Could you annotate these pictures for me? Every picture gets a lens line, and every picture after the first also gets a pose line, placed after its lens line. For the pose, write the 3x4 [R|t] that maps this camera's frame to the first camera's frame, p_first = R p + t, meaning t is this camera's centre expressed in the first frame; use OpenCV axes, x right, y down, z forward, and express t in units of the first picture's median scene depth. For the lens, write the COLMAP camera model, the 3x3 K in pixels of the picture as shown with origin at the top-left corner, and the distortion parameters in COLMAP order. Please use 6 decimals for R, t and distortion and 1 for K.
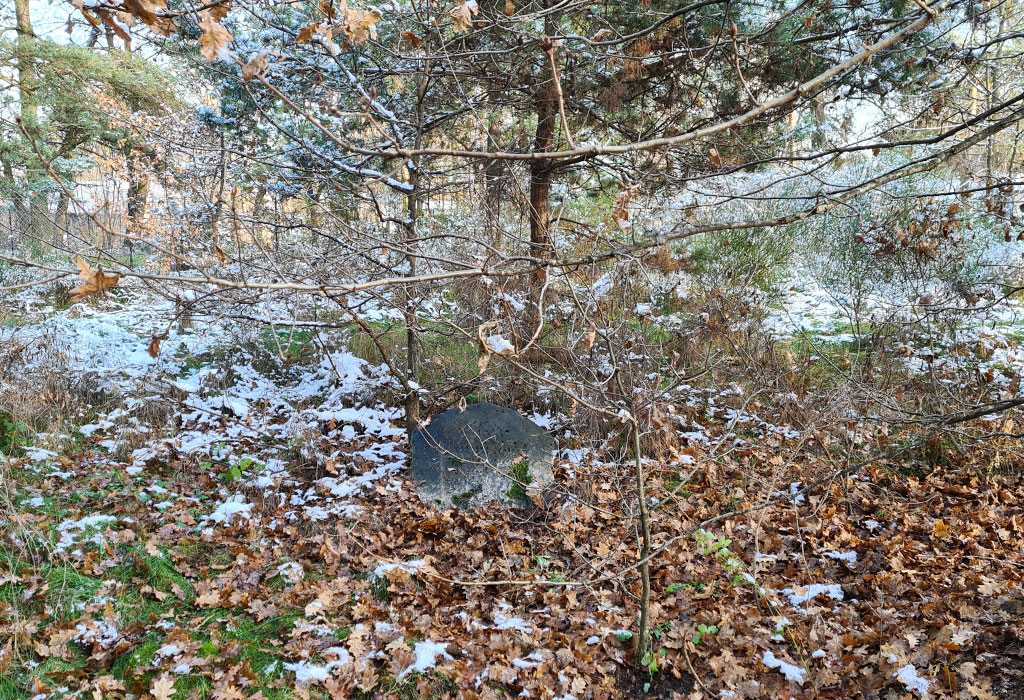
lens RADIAL K [[990.9, 0, 512.0], [0, 990.9, 350.0], [0, 0, 1]] dist [0.063777, -0.001810]
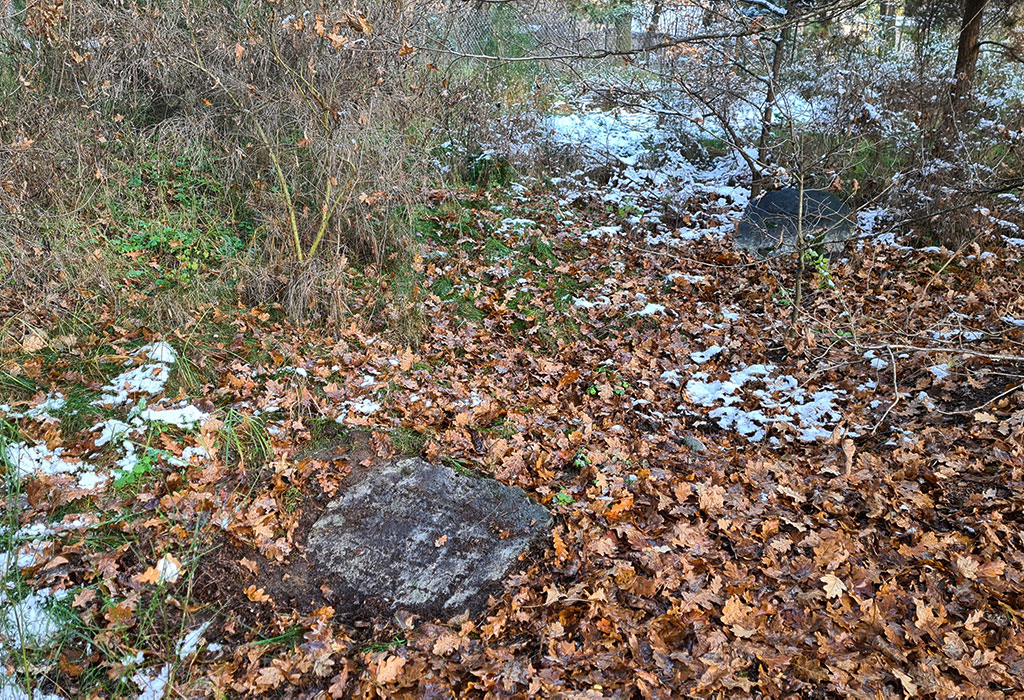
lens RADIAL K [[990.9, 0, 512.0], [0, 990.9, 350.0], [0, 0, 1]] dist [0.063777, -0.001810]
pose [[0.820760, 0.189726, -0.538848, 0.461528], [-0.099149, 0.976234, 0.192706, 0.057666], [0.562603, -0.104740, 0.820065, -0.357192]]
